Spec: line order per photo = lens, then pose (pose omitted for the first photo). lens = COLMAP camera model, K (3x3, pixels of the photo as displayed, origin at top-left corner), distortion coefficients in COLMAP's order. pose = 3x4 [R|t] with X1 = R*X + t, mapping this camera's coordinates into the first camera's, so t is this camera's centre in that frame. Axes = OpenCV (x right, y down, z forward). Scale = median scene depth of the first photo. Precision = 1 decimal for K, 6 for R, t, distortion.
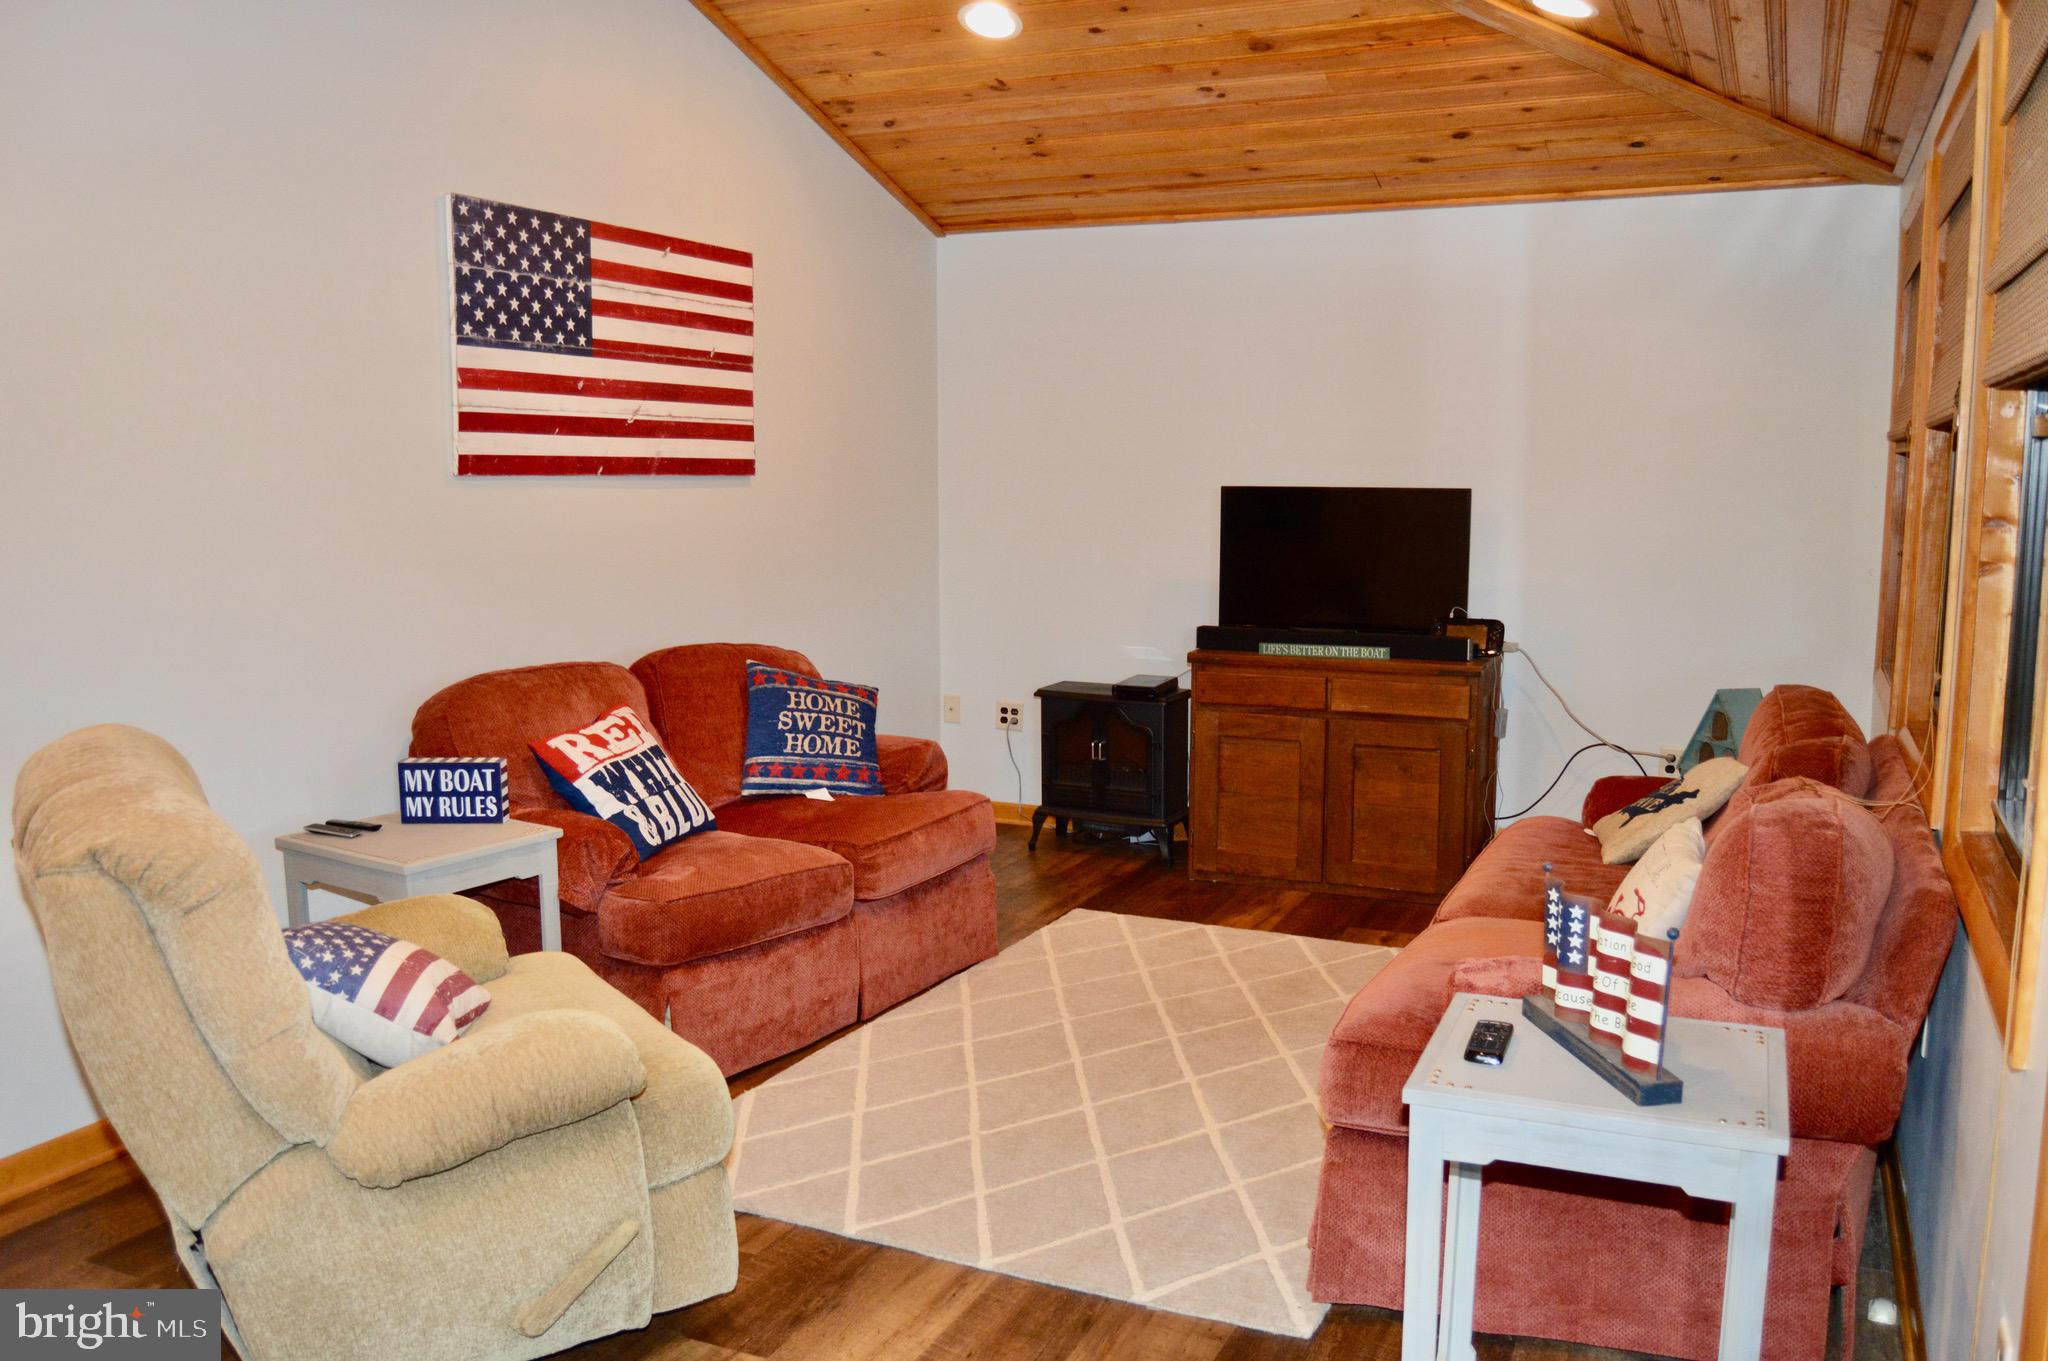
lens RADIAL K [[1711.6, 0, 1024.0], [0, 1711.6, 675.6], [0, 0, 1]] dist [-0.087714, 0.035980]
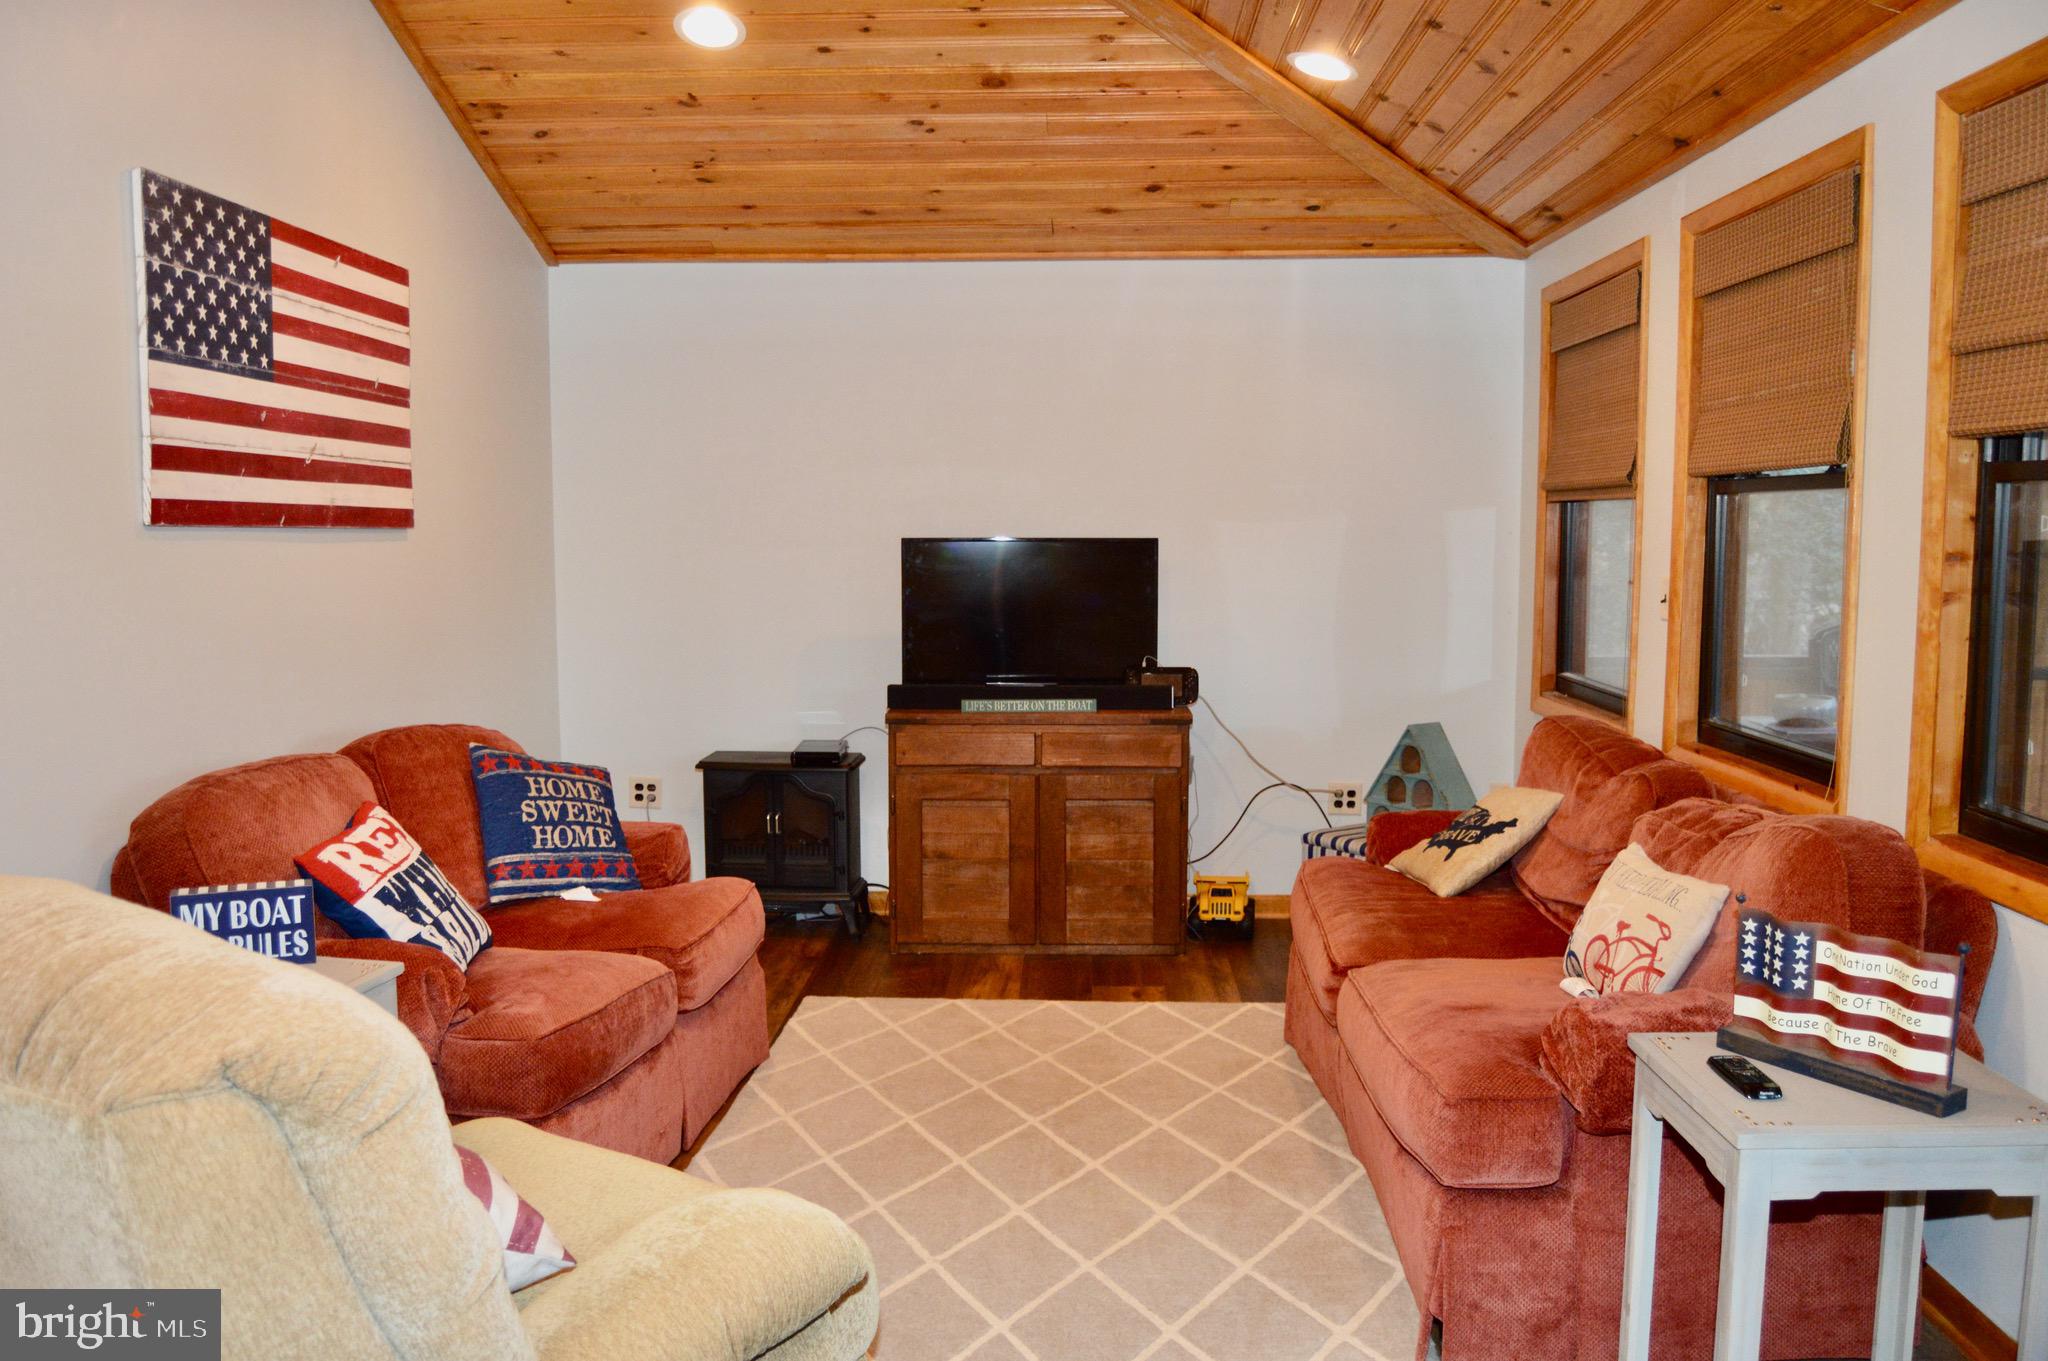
lens RADIAL K [[1711.6, 0, 1025.4], [0, 1711.6, 674.3], [0, 0, 1]] dist [-0.087714, 0.035980]
pose [[0.920476, -0.034973, 0.389230, -0.264985], [0.048922, 0.998465, -0.025980, -0.008773], [-0.387724, 0.042956, 0.920774, 0.129435]]
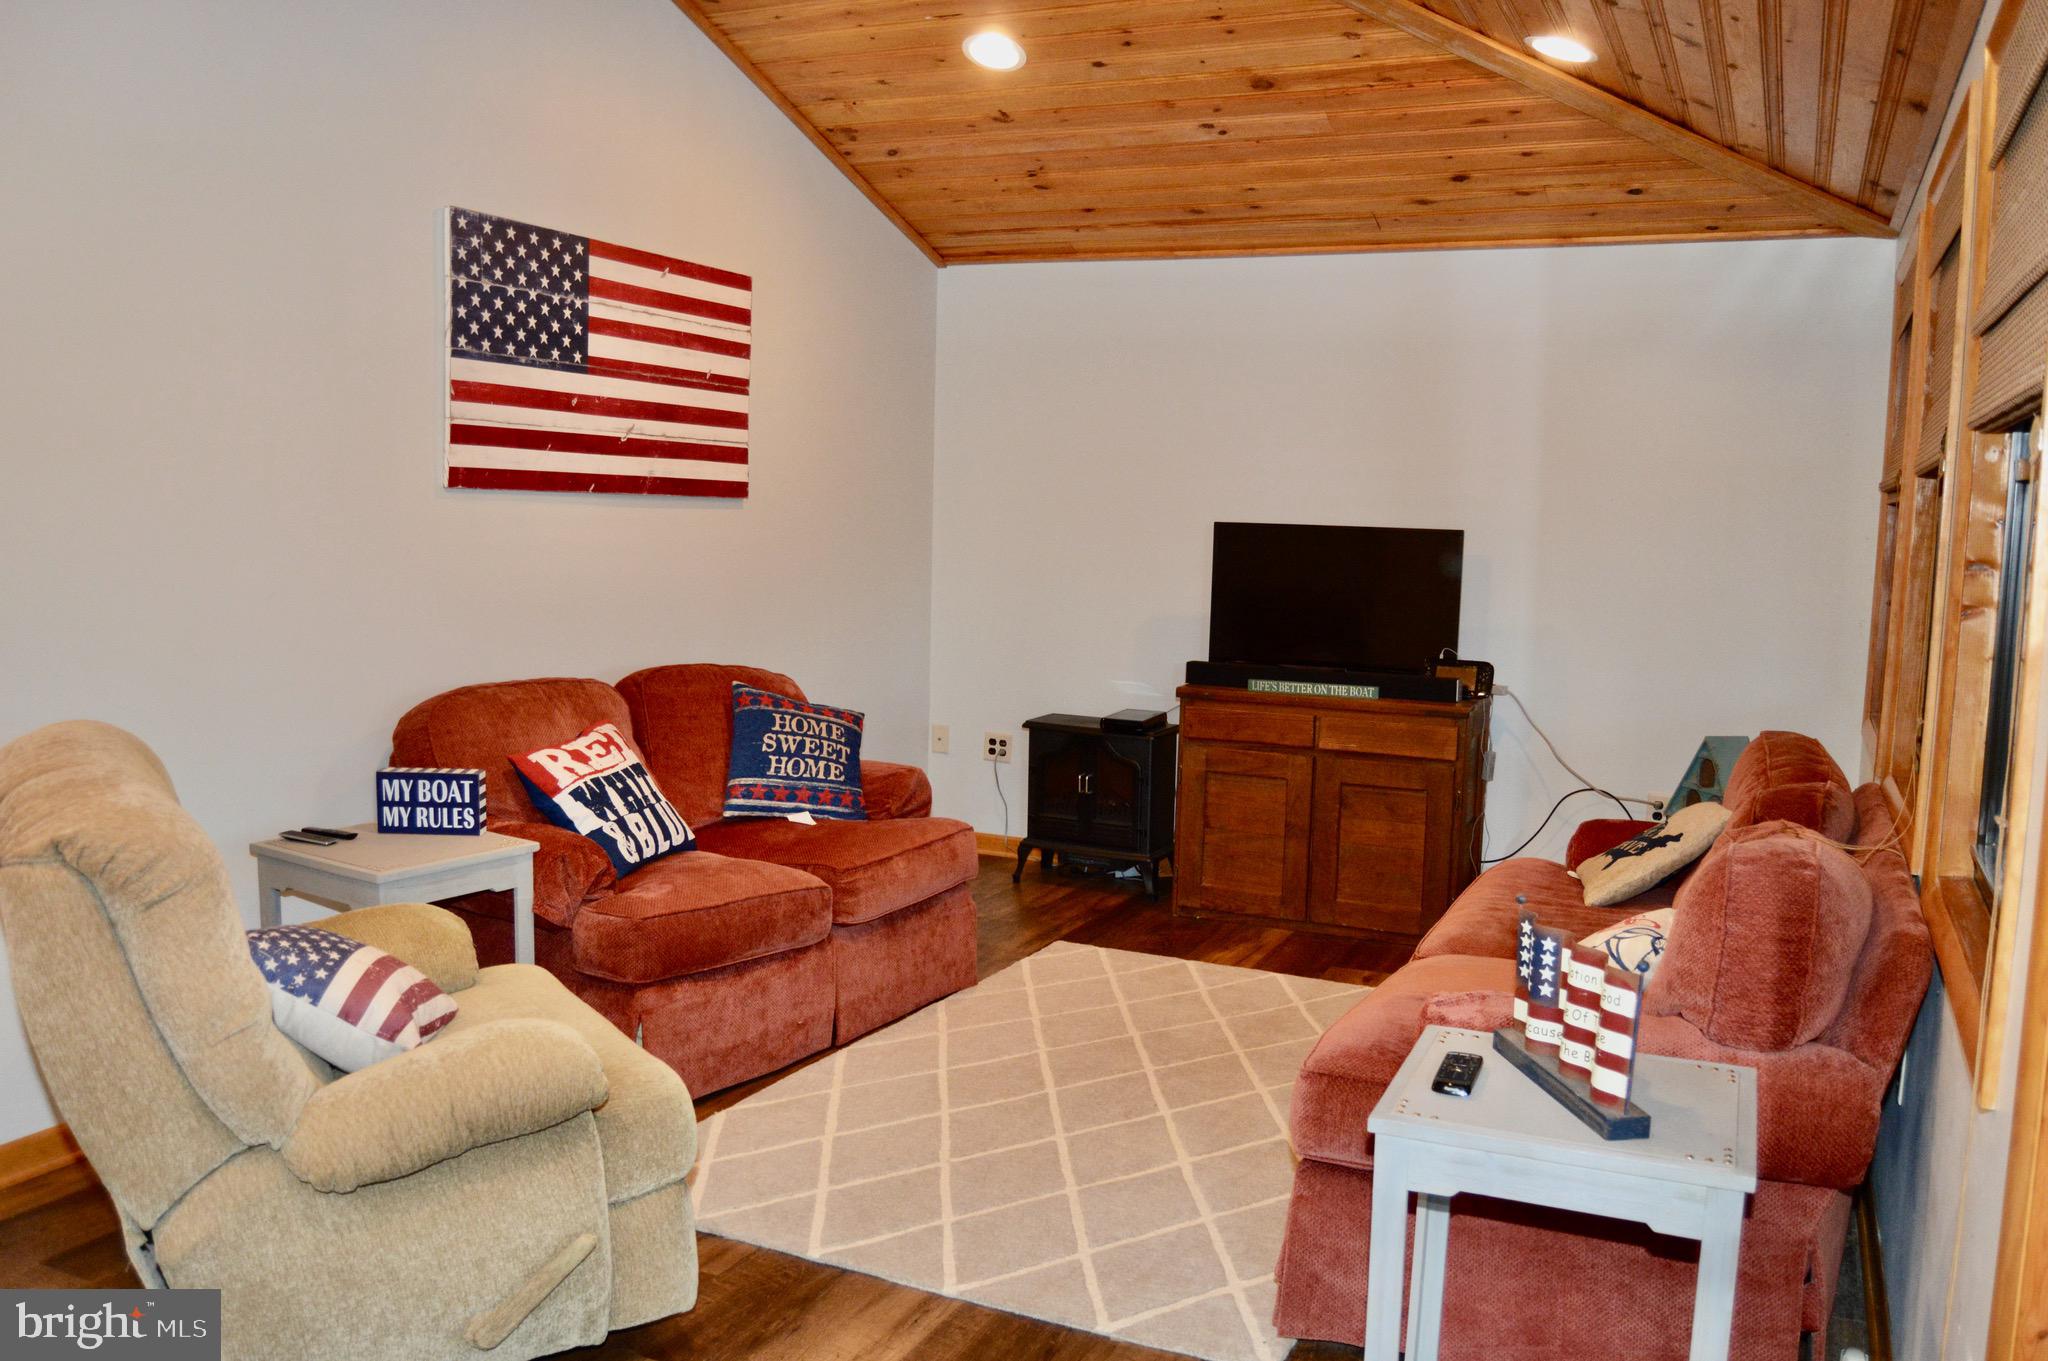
lens RADIAL K [[1711.6, 0, 1027.2], [0, 1711.6, 675.5], [0, 0, 1]] dist [-0.087714, 0.035980]
pose [[0.999654, 0.026149, 0.002804, 0.007461], [-0.026076, 0.999385, -0.023434, 0.007205], [-0.003415, 0.023352, 0.999721, 0.002606]]
